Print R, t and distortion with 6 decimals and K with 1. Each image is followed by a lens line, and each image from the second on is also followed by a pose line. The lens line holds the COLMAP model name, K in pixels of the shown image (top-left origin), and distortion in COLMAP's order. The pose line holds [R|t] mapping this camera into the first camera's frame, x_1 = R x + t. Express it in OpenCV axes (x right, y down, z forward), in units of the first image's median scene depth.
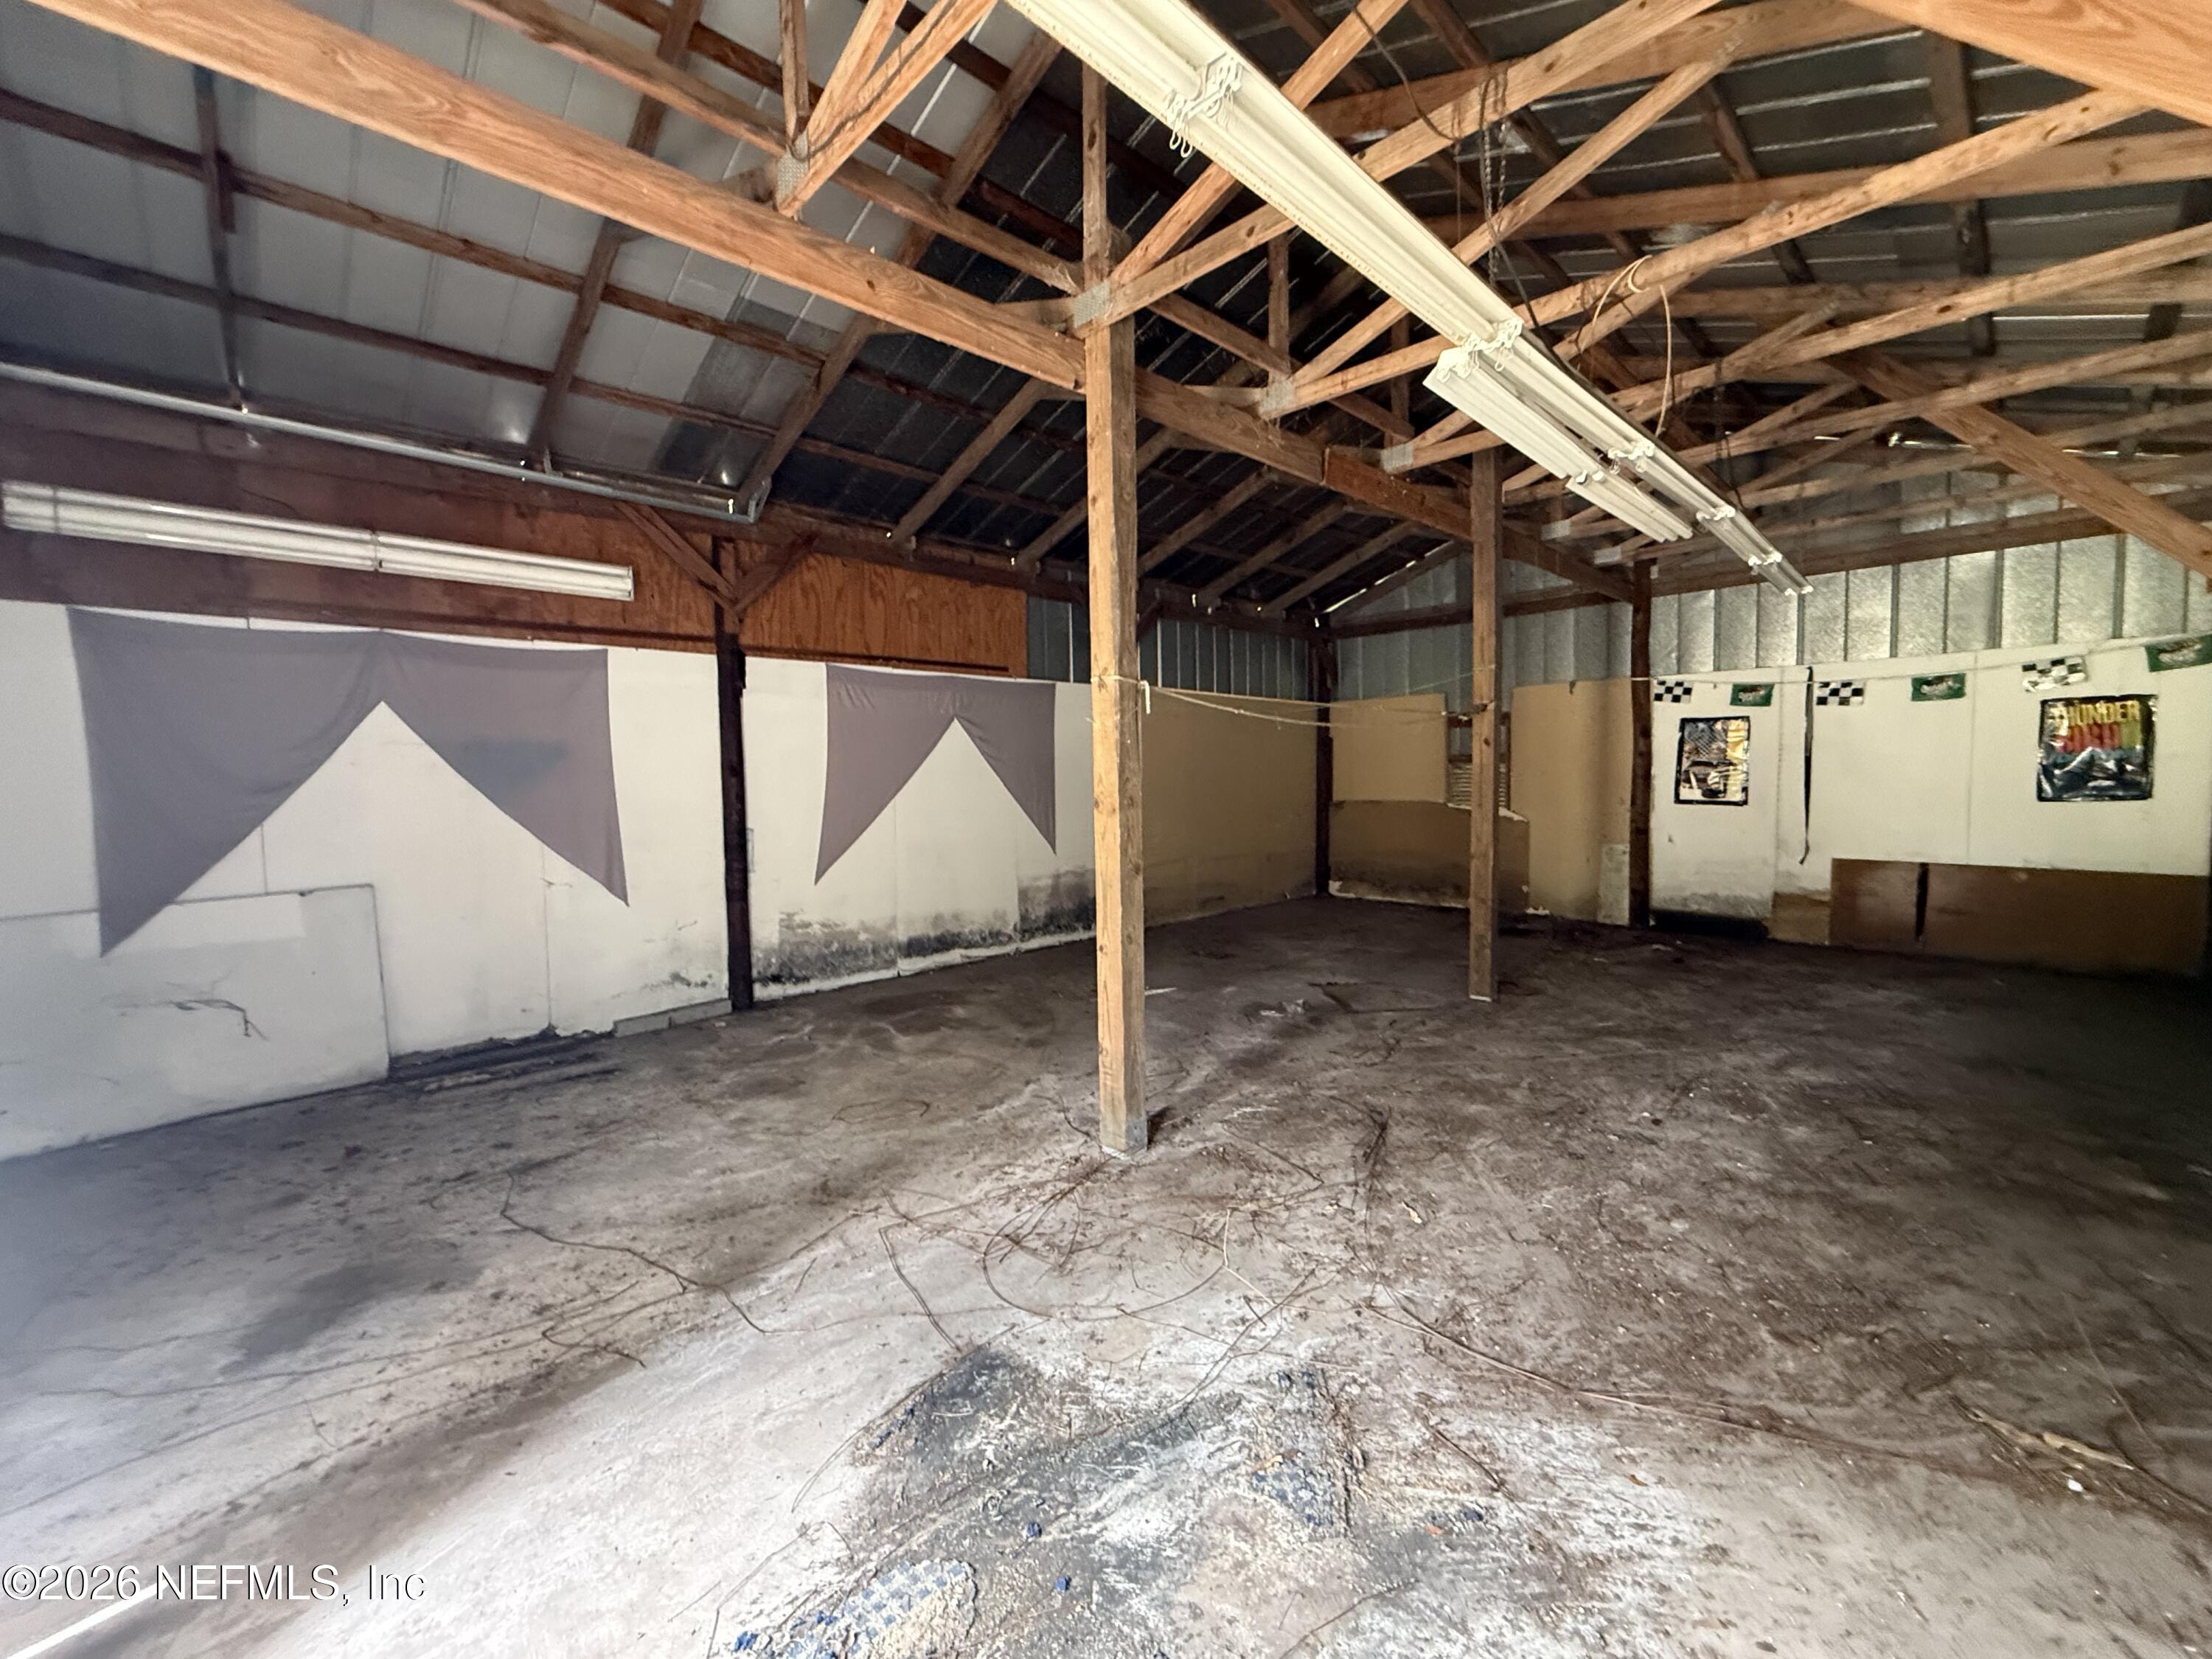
lens RADIAL K [[877.8, 0, 1098.3], [0, 877.8, 833.9], [0, 0, 1]] dist [-0.006327, -0.000430]
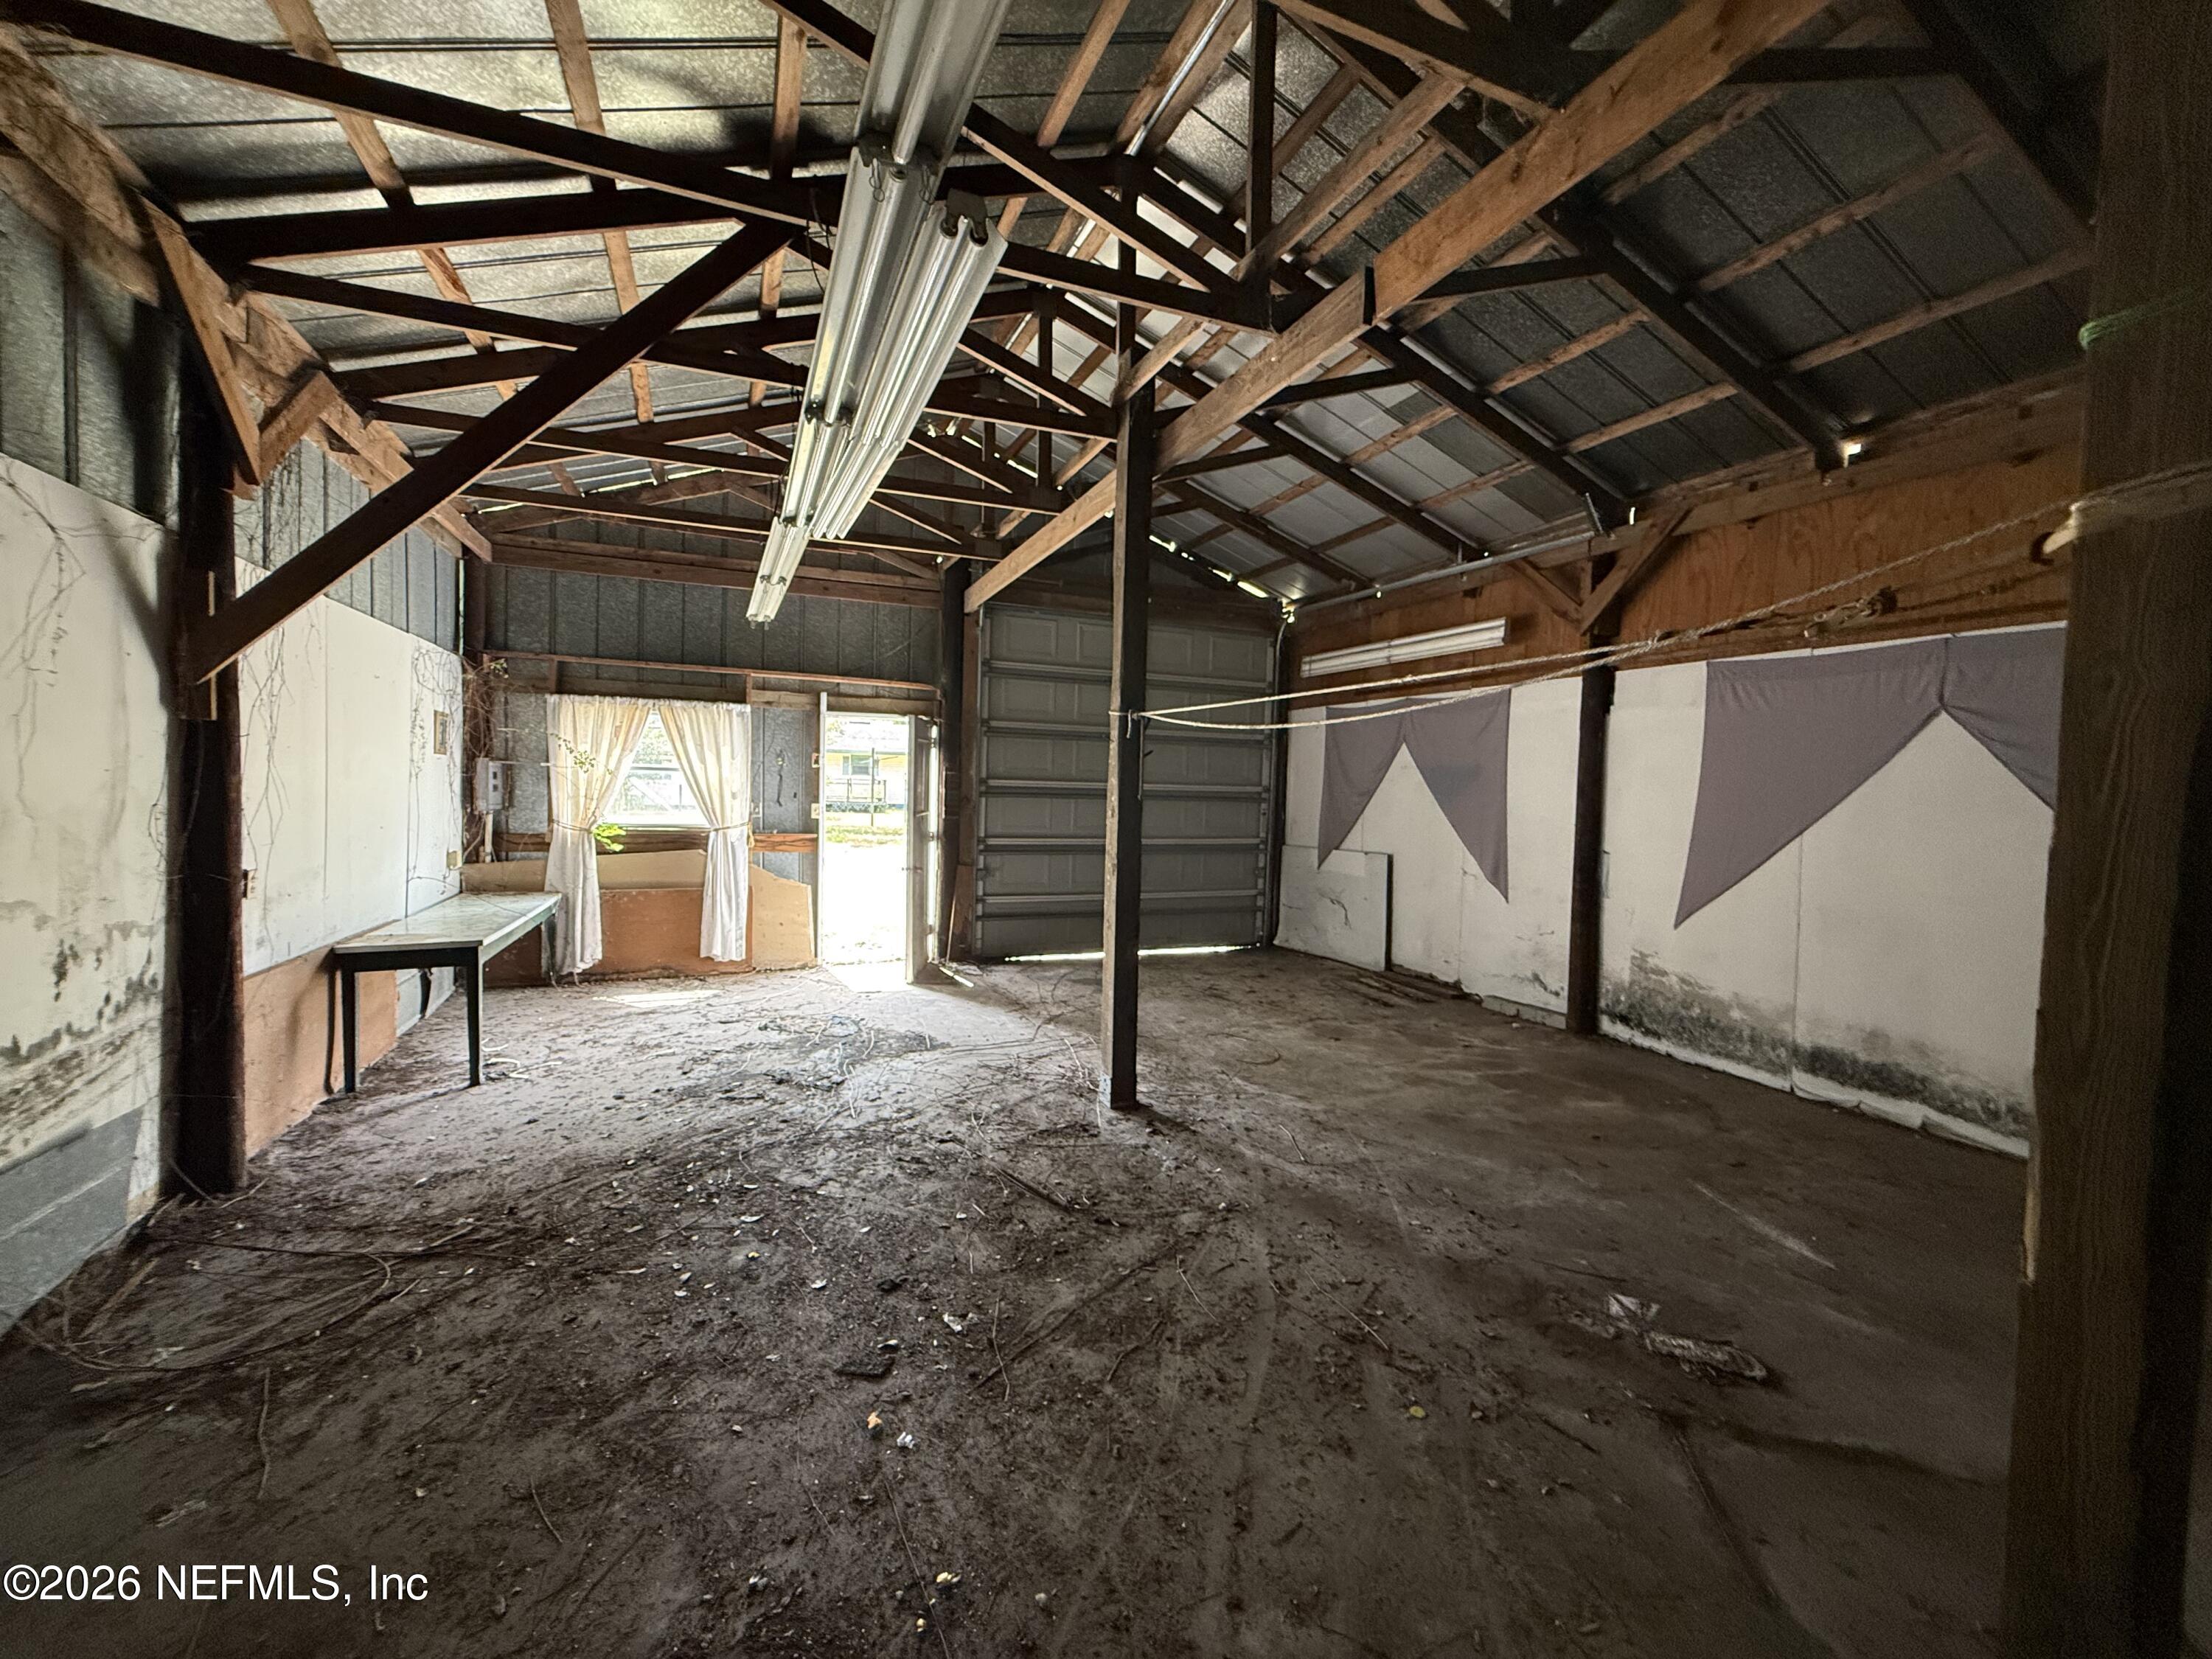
lens RADIAL K [[877.8, 0, 1095.9], [0, 877.8, 814.1], [0, 0, 1]] dist [-0.006327, -0.000430]
pose [[-0.351771, 0.047115, -0.934899, 0.668991], [-0.073870, 0.994221, 0.077900, -0.077593], [0.933167, 0.096464, -0.346258, 0.784524]]
